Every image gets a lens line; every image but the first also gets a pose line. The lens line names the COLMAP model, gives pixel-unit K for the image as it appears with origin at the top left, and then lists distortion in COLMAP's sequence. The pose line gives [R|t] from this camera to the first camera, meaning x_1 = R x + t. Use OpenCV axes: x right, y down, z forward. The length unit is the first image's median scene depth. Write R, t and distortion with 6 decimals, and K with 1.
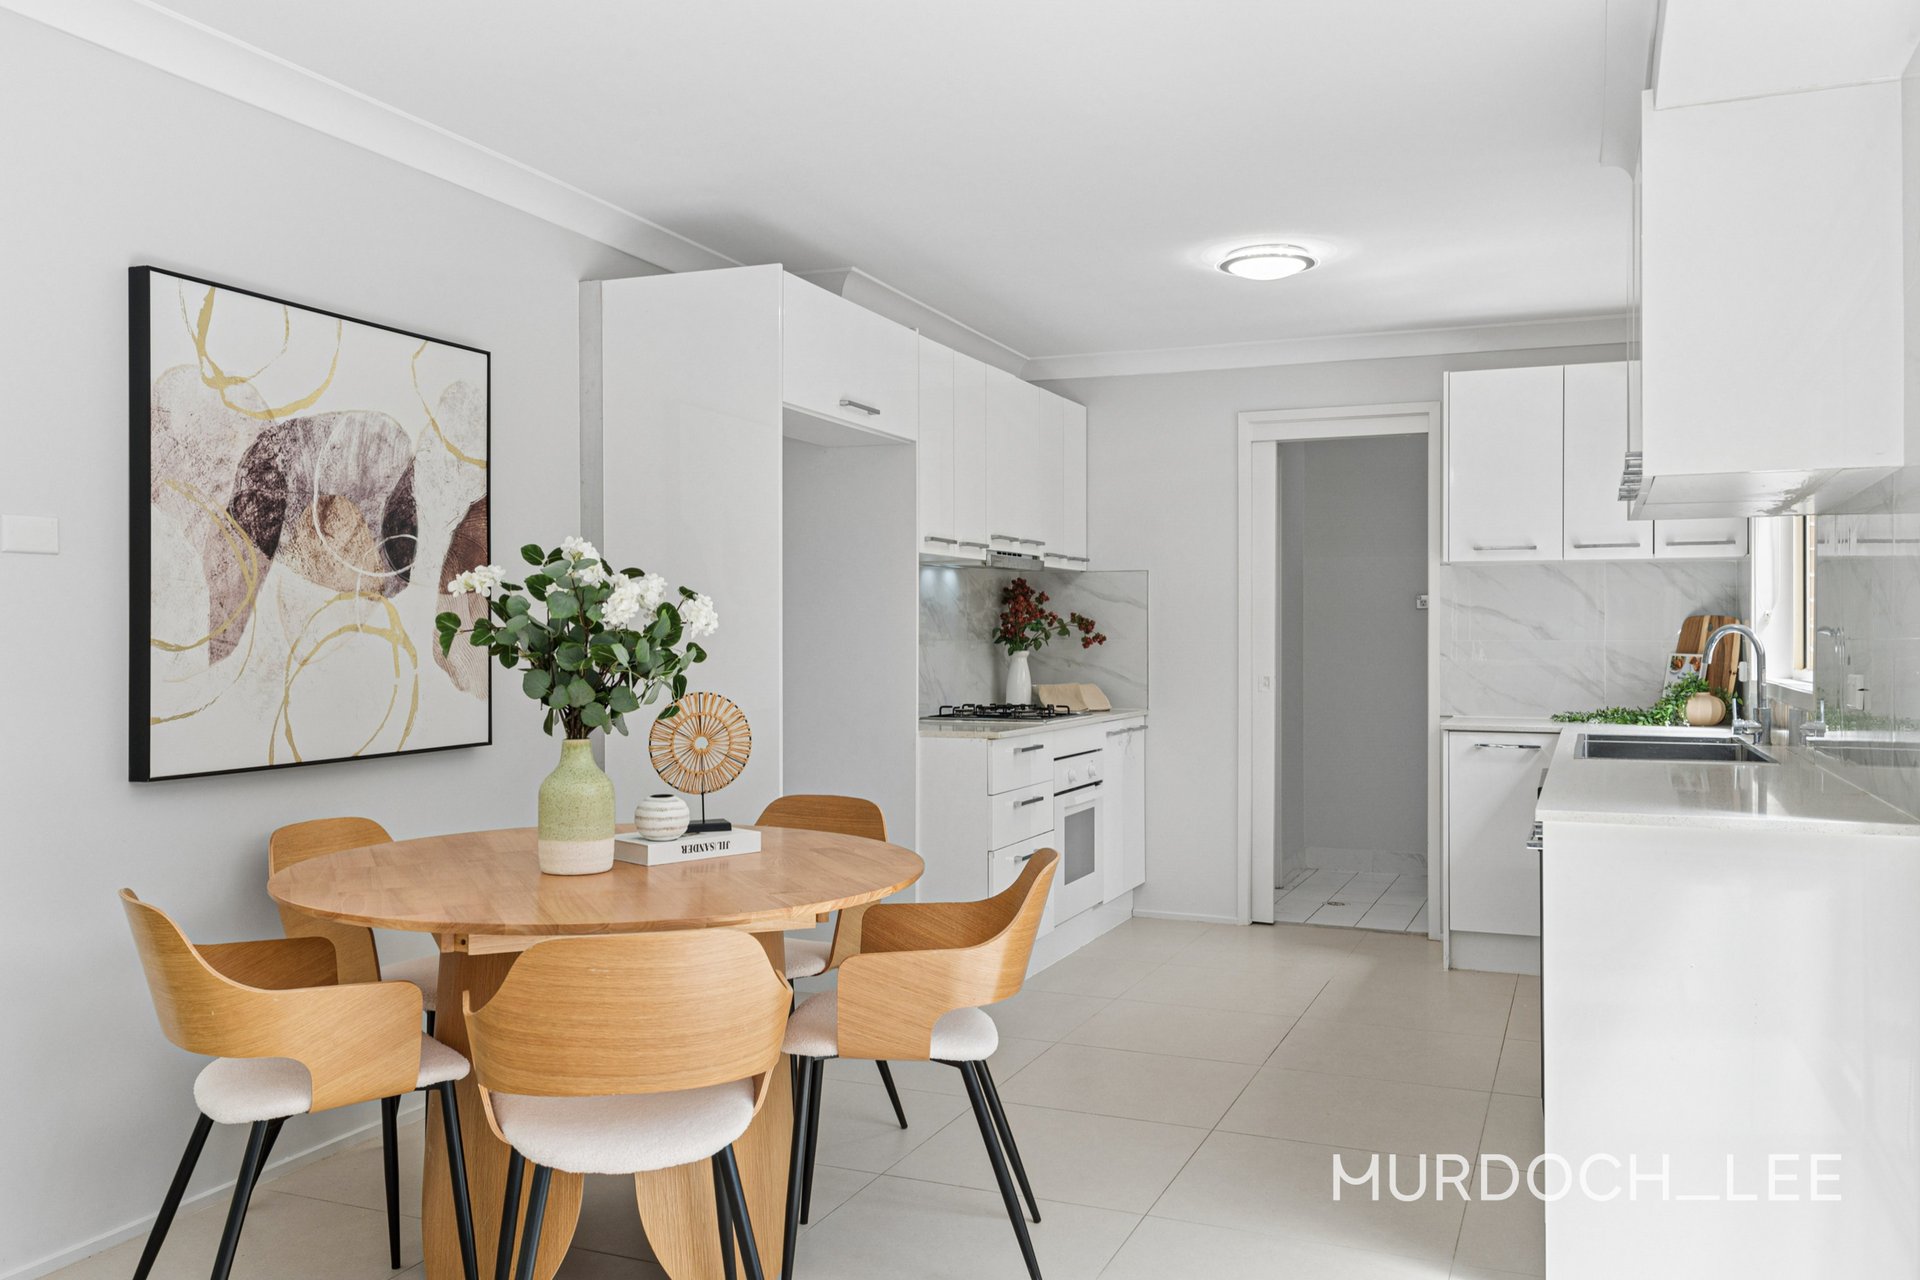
lens RADIAL K [[1502.7, 0, 943.4], [0, 1502.7, 631.9], [0, 0, 1]] dist [0.010742, -0.004181]
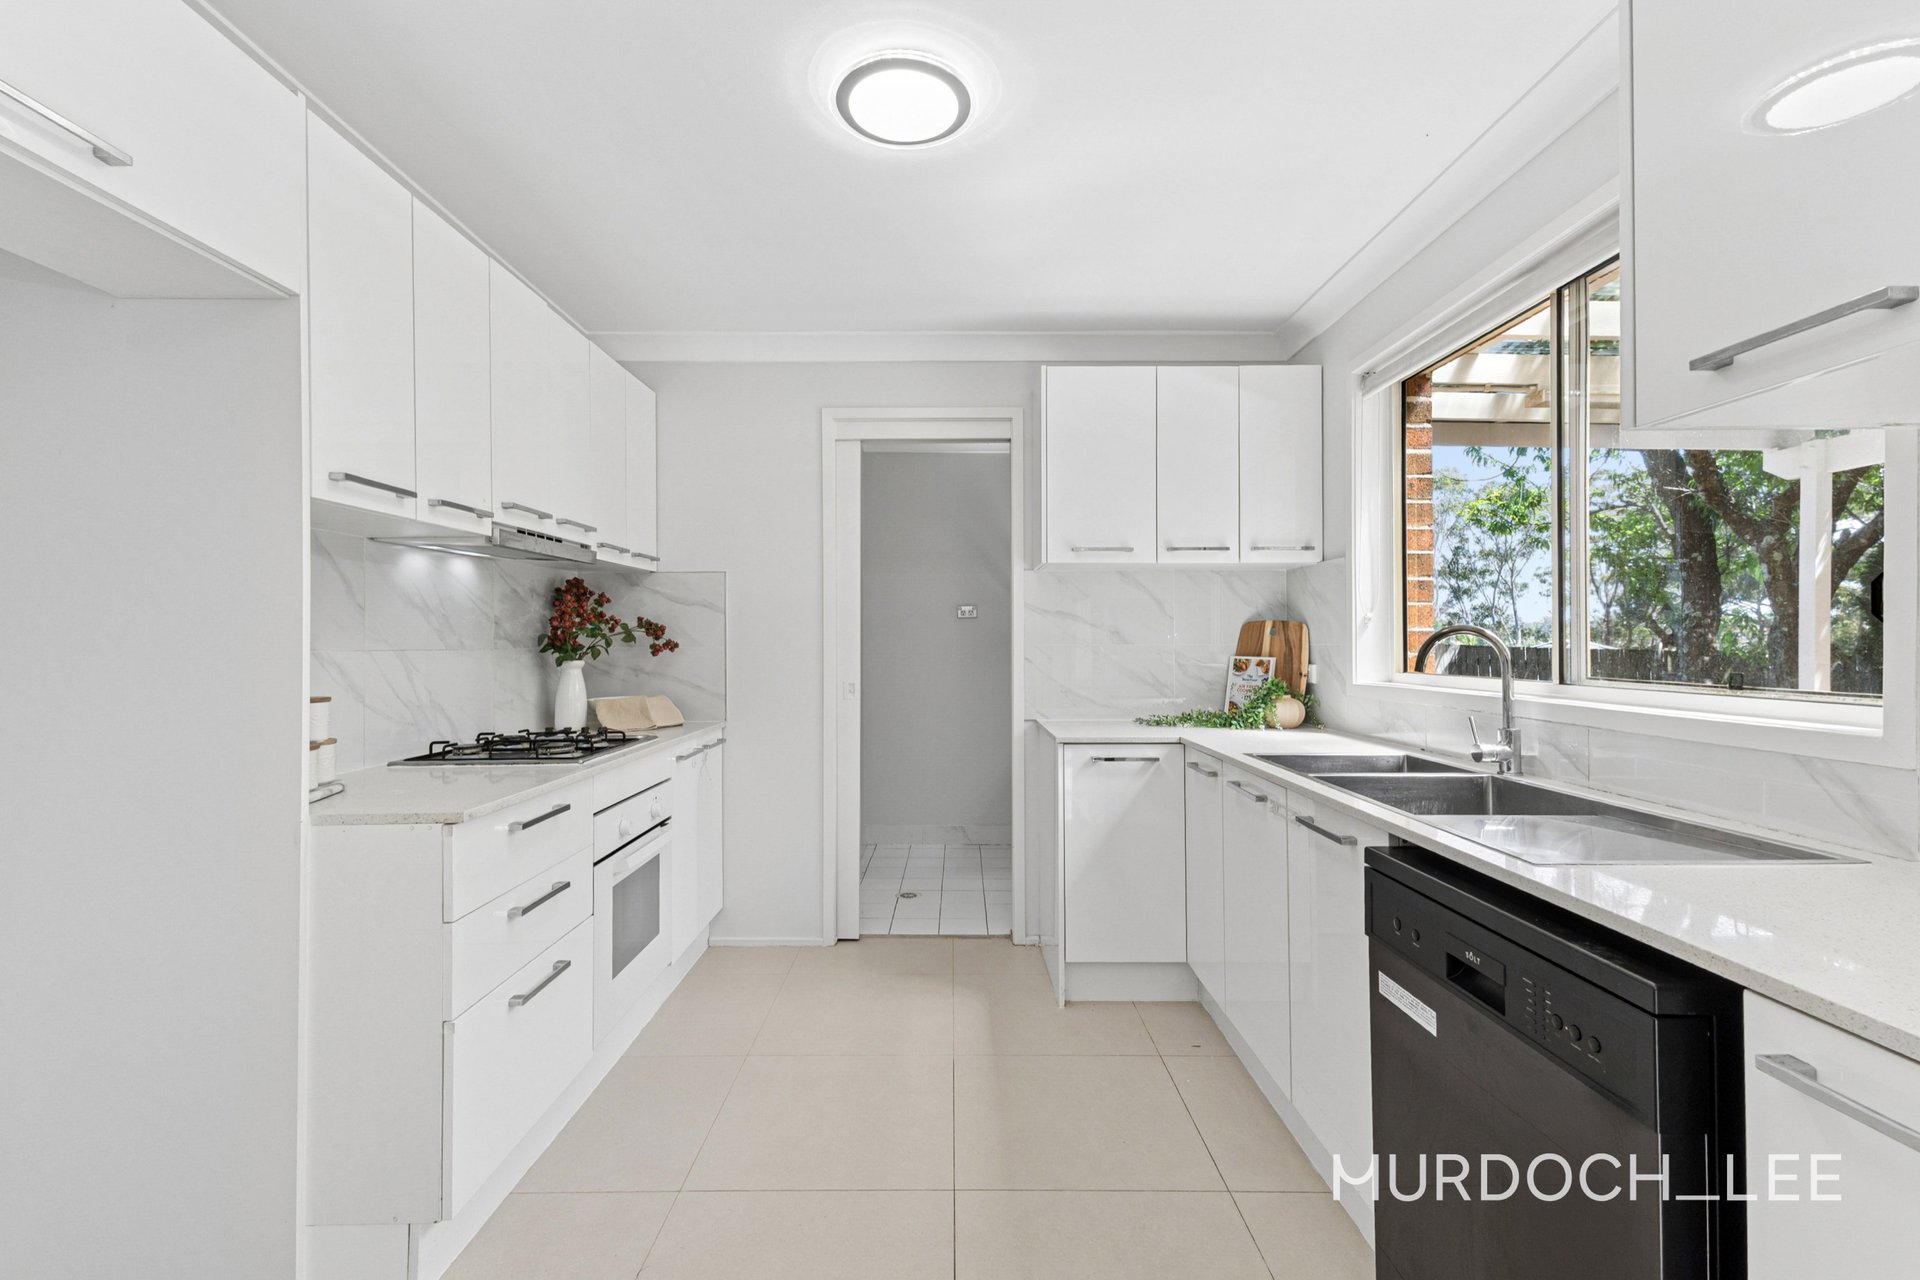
lens RADIAL K [[849.3, 0, 952.1], [0, 849.3, 634.8], [0, 0, 1]] dist [0.019997, -0.003422]
pose [[0.921053, -0.001775, 0.389434, 0.064678], [0.003993, 0.999980, -0.004886, 0.001233], [-0.389417, 0.006055, 0.921041, 0.496046]]
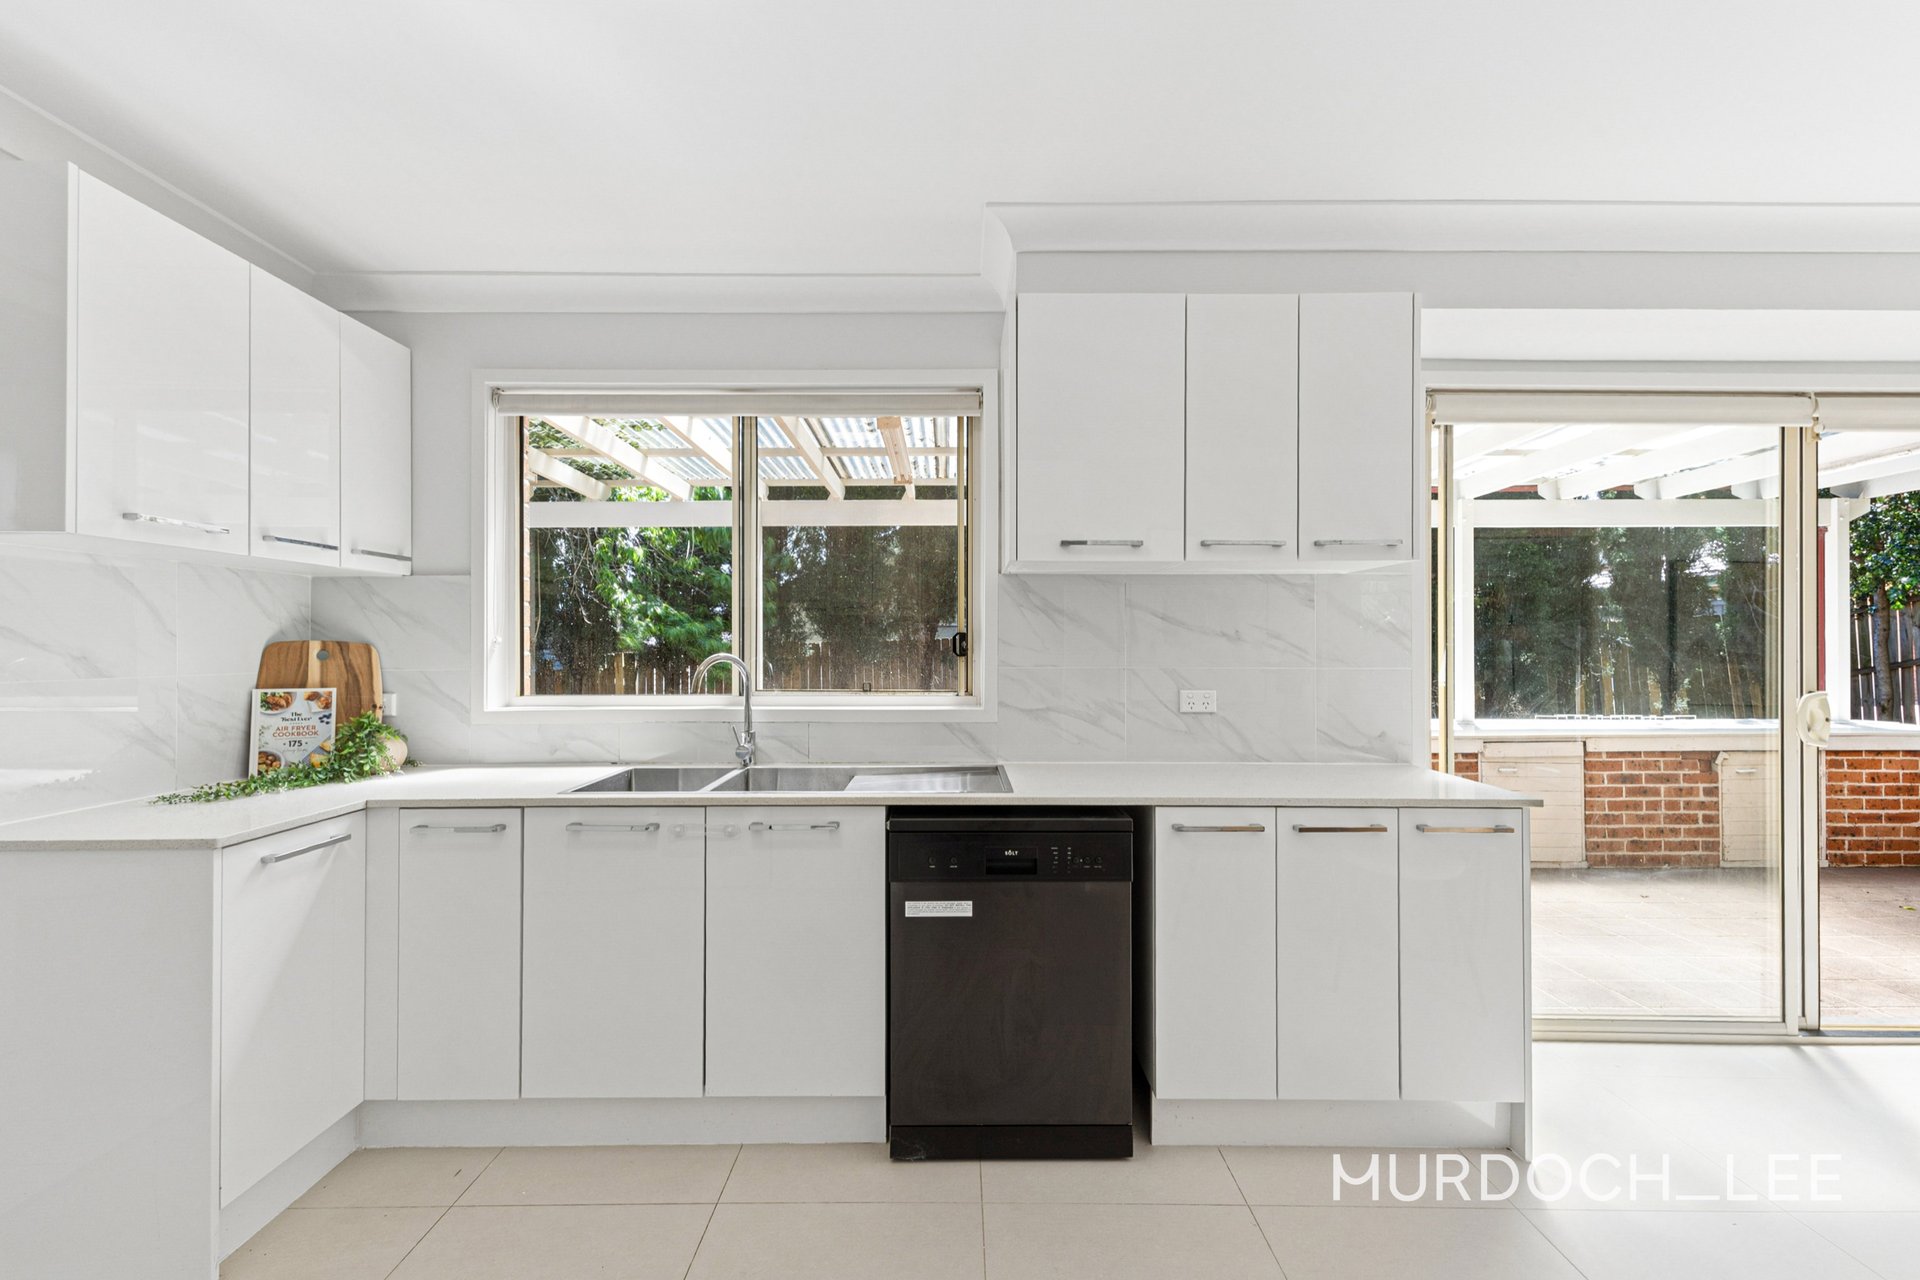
lens RADIAL K [[849.3, 0, 953.9], [0, 849.3, 638.7], [0, 0, 1]] dist [0.019997, -0.003422]
pose [[-0.373056, 0.006989, 0.927783, -0.054063], [0.002353, 0.999976, -0.006586, -0.007415], [-0.927806, -0.000274, -0.373063, 0.786067]]
